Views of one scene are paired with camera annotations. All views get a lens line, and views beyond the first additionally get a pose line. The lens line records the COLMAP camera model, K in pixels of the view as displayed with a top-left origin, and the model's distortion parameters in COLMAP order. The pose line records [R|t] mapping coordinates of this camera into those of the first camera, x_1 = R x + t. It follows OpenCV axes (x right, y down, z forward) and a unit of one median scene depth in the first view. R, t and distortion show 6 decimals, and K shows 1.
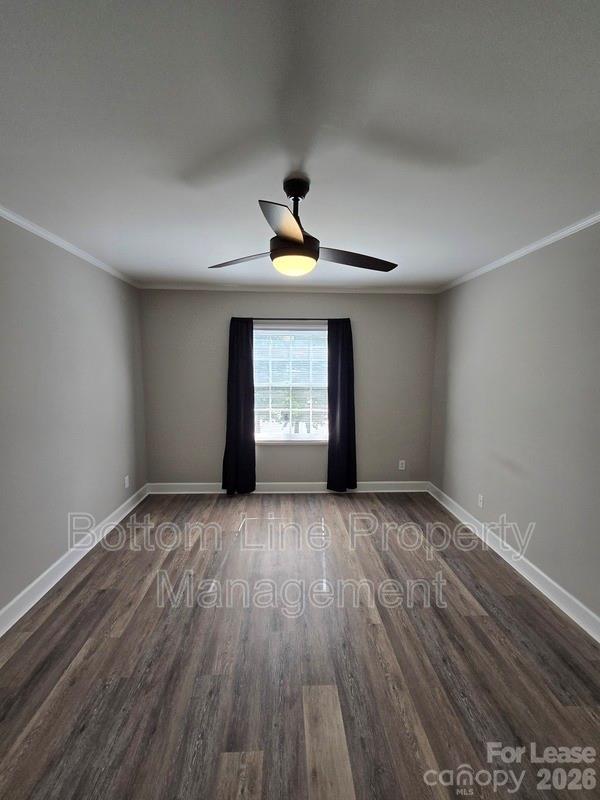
lens RADIAL K [[325.2, 0, 297.5], [0, 325.2, 401.1], [0, 0, 1]] dist [-0.001412, 0.000002]
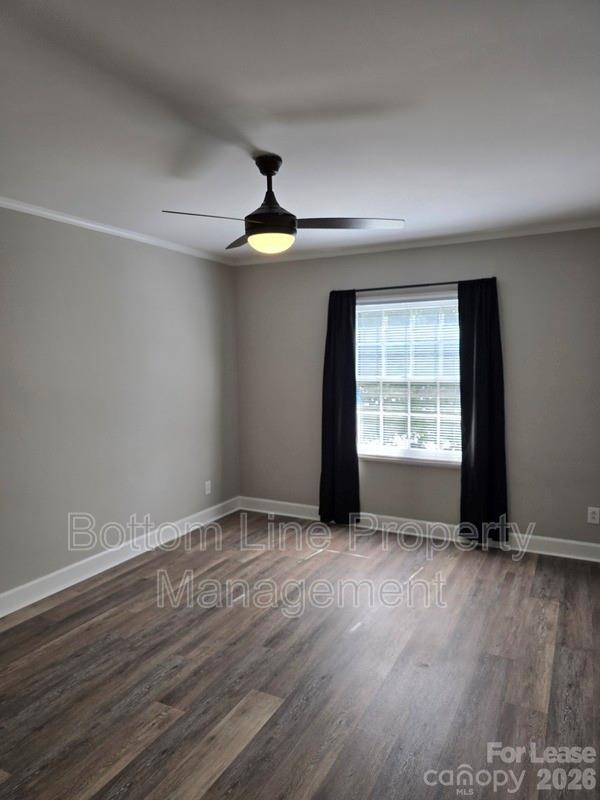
lens RADIAL K [[535.0, 0, 300.0], [0, 535.0, 400.0], [0, 0, 1]] dist [0.038951, -0.031685]
pose [[0.869563, 0.023001, -0.493286, 0.366191], [-0.037536, 0.999103, -0.019583, 0.028855], [0.492394, 0.035544, 0.869646, -0.131589]]
